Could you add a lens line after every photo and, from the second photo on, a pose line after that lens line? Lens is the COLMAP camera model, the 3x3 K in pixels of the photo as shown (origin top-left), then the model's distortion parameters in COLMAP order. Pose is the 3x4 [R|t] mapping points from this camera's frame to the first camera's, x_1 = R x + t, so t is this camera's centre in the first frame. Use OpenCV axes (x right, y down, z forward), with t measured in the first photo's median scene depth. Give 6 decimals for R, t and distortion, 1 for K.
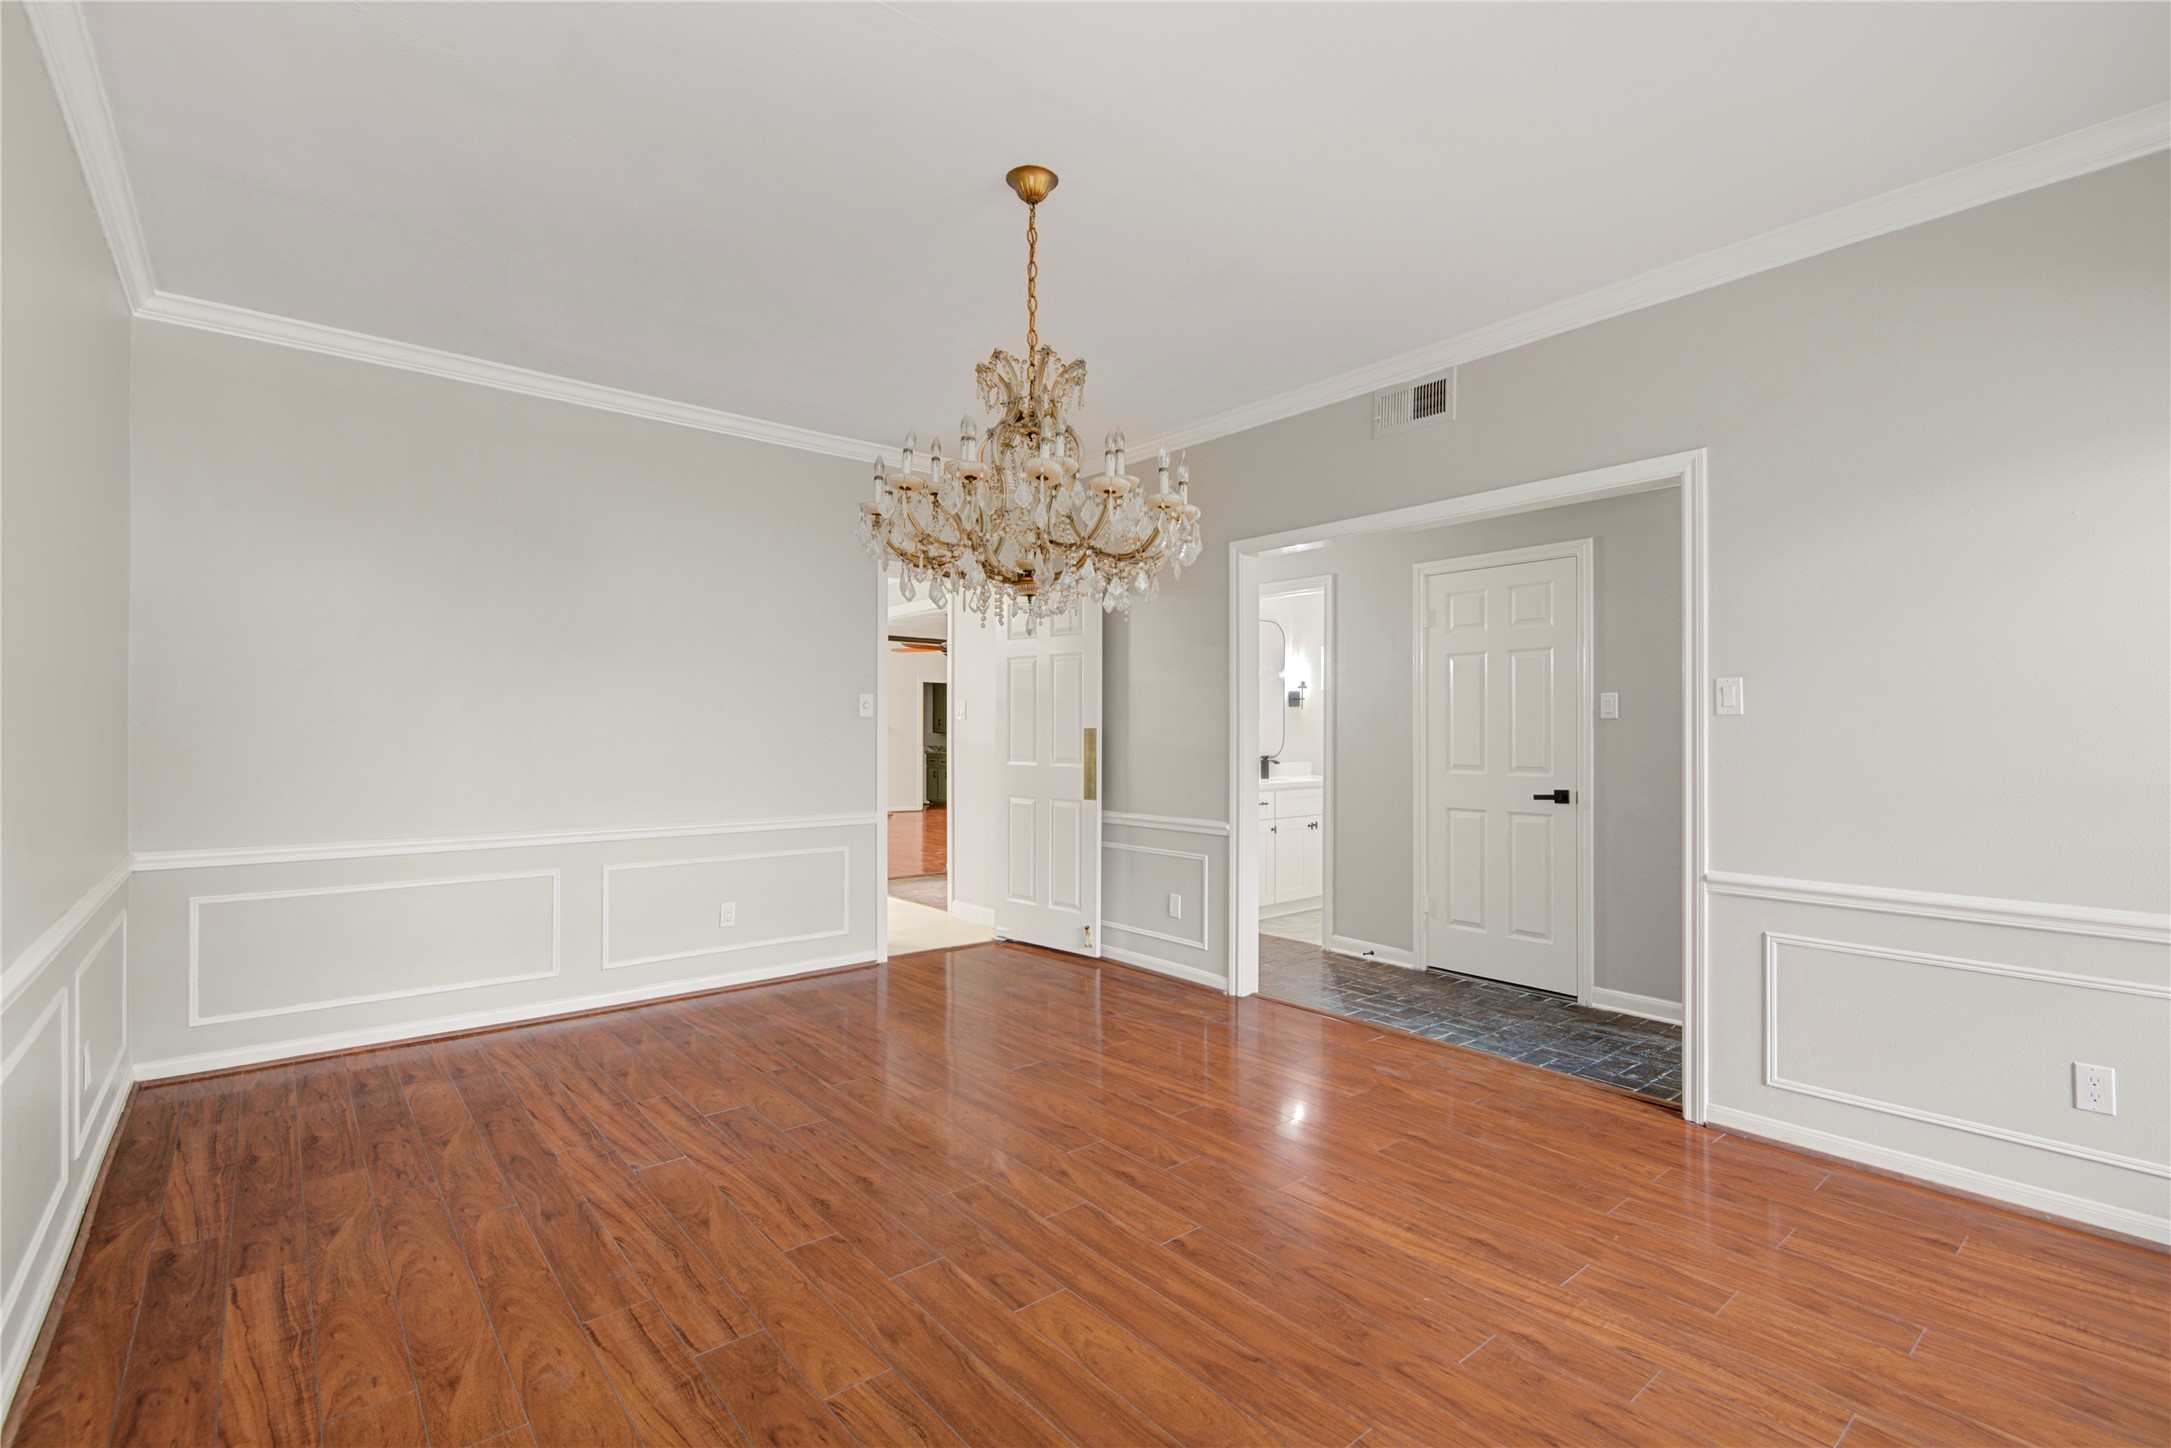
lens RADIAL K [[989.3, 0, 1088.5], [0, 989.3, 731.2], [0, 0, 1]] dist [0.005052, -0.004696]
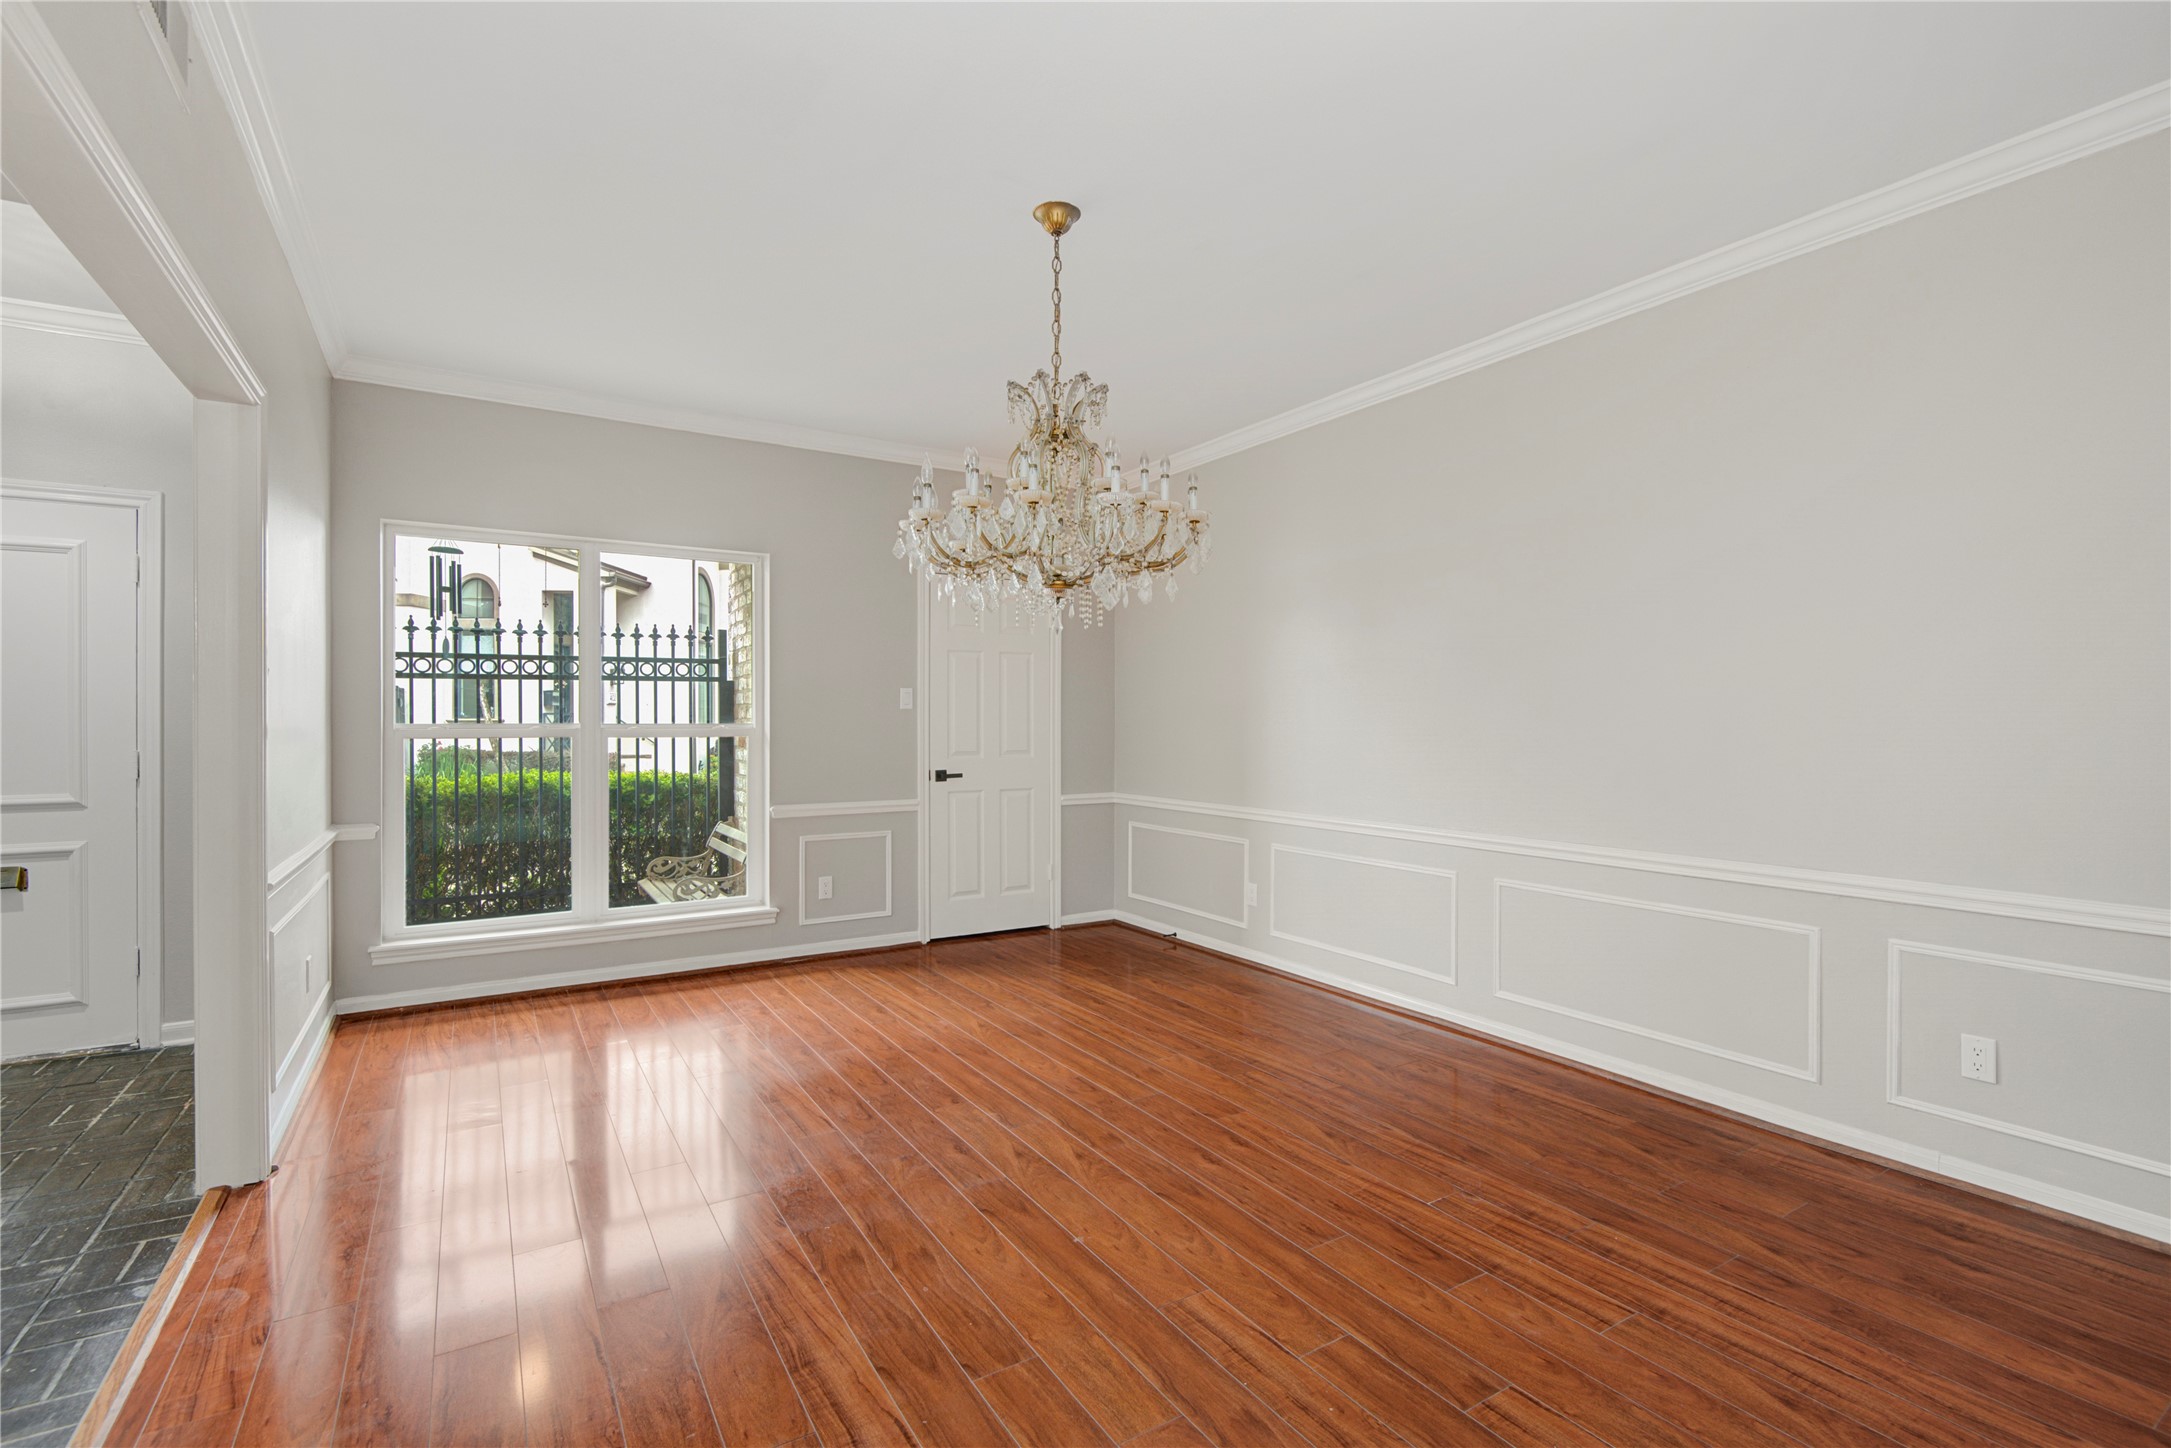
lens RADIAL K [[989.3, 0, 1086.6], [0, 989.3, 720.5], [0, 0, 1]] dist [0.005052, -0.004696]
pose [[-0.990579, -0.006300, 0.136795, -0.239990], [-0.006418, 0.999979, -0.000418, -0.001505], [-0.136790, -0.001292, -0.990599, 2.077814]]
